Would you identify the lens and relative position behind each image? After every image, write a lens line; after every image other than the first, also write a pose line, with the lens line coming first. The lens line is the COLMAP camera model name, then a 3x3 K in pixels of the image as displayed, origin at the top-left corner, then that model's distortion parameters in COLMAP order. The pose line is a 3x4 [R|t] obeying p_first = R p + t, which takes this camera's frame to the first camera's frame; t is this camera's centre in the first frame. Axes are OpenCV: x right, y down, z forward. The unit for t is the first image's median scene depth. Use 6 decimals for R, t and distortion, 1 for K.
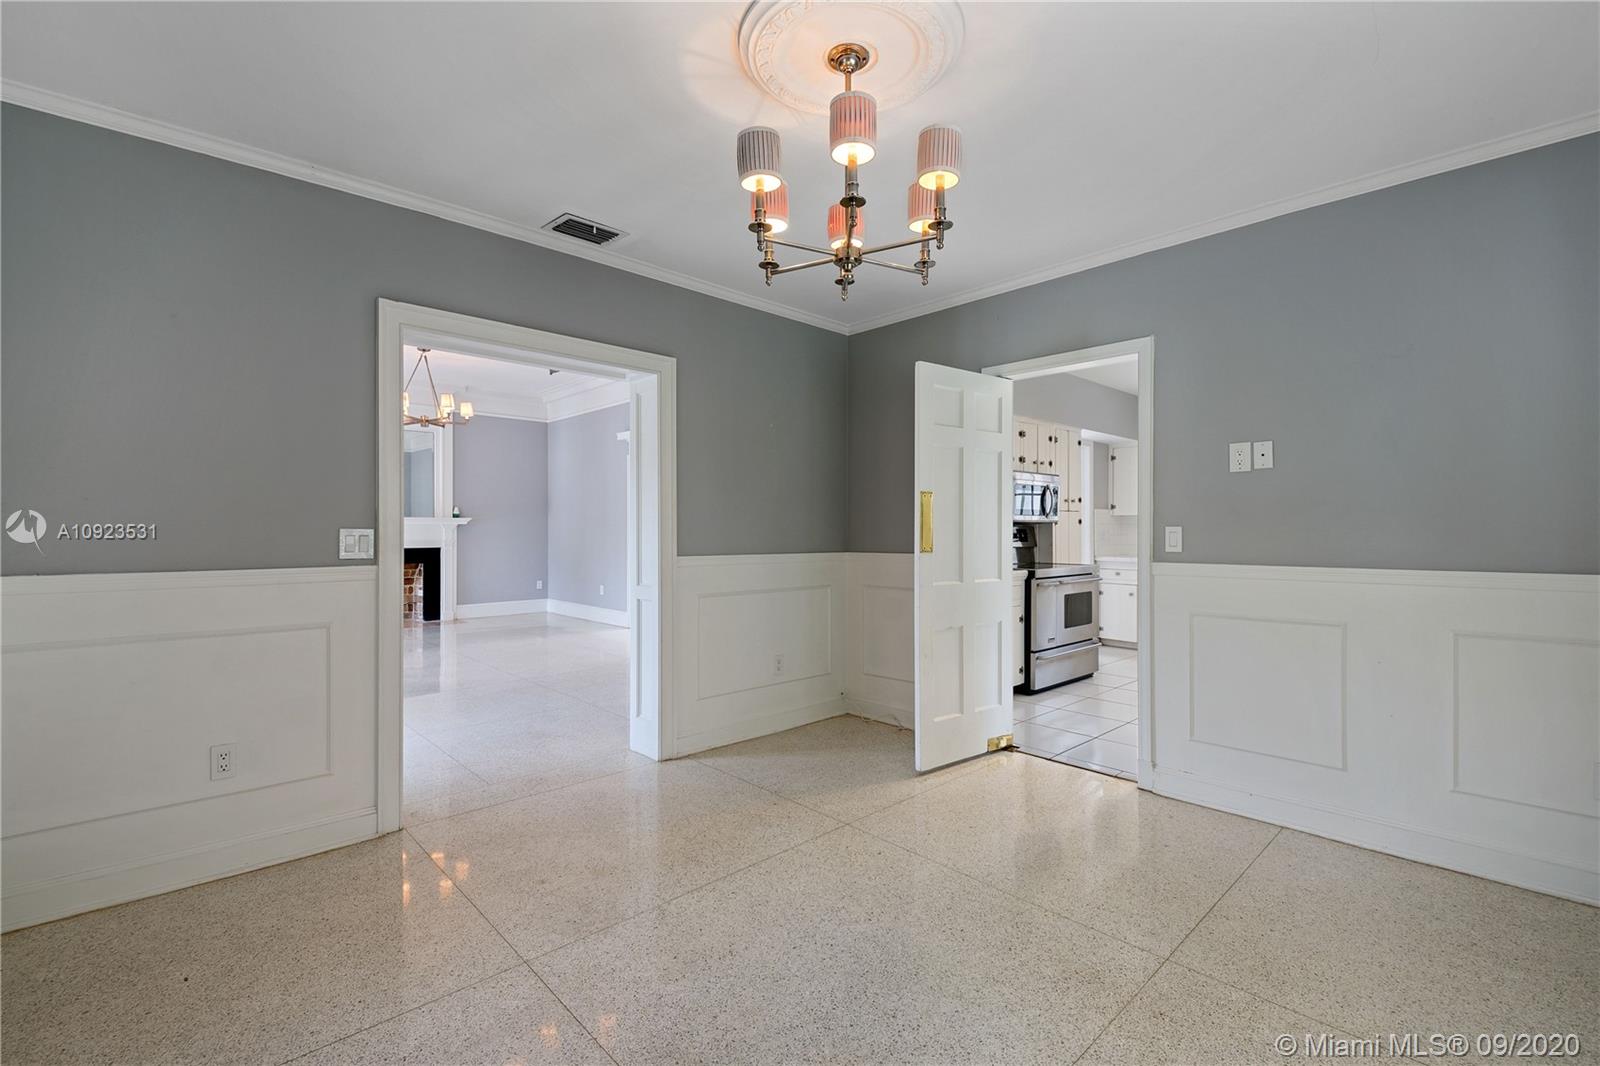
lens RADIAL K [[712.4, 0, 790.9], [0, 712.4, 520.9], [0, 0, 1]] dist [0.011246, -0.000200]
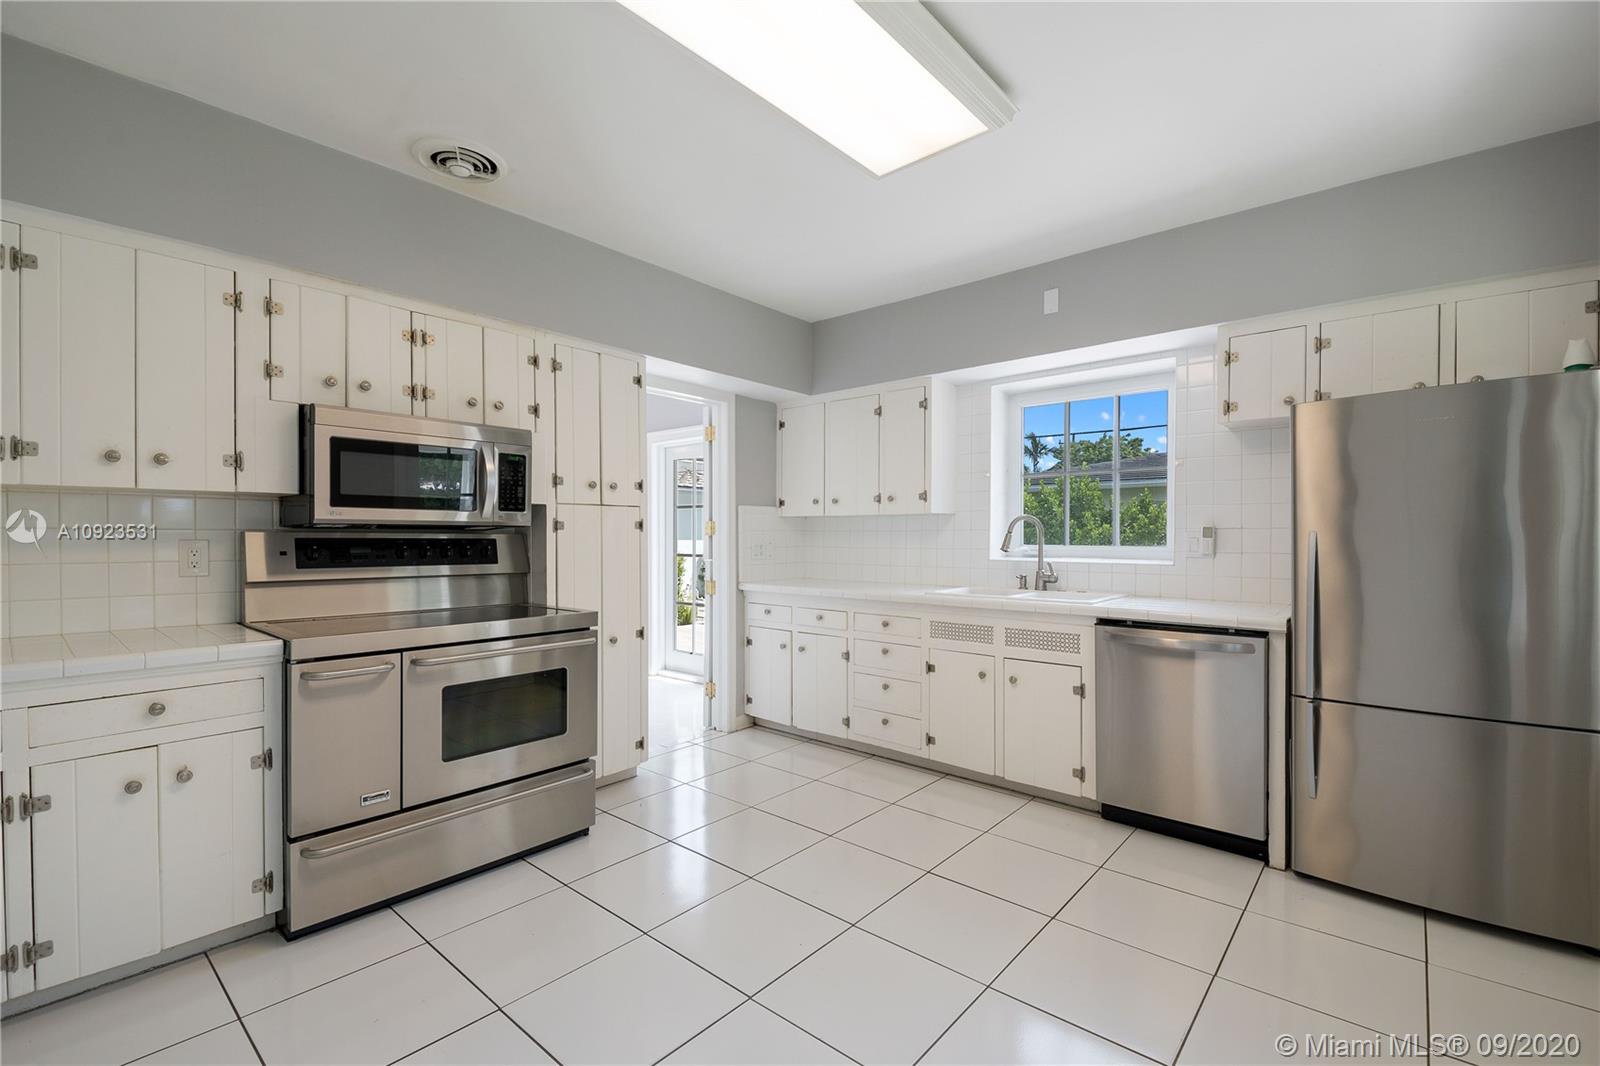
lens RADIAL K [[699.2, 0, 795.5], [0, 699.2, 543.0], [0, 0, 1]] dist [0.026925, -0.000053]
pose [[0.994590, -0.000343, 0.103874, 0.509497], [-0.001824, 0.999783, 0.020766, 0.003485], [-0.103858, -0.020843, 0.994374, 0.492315]]
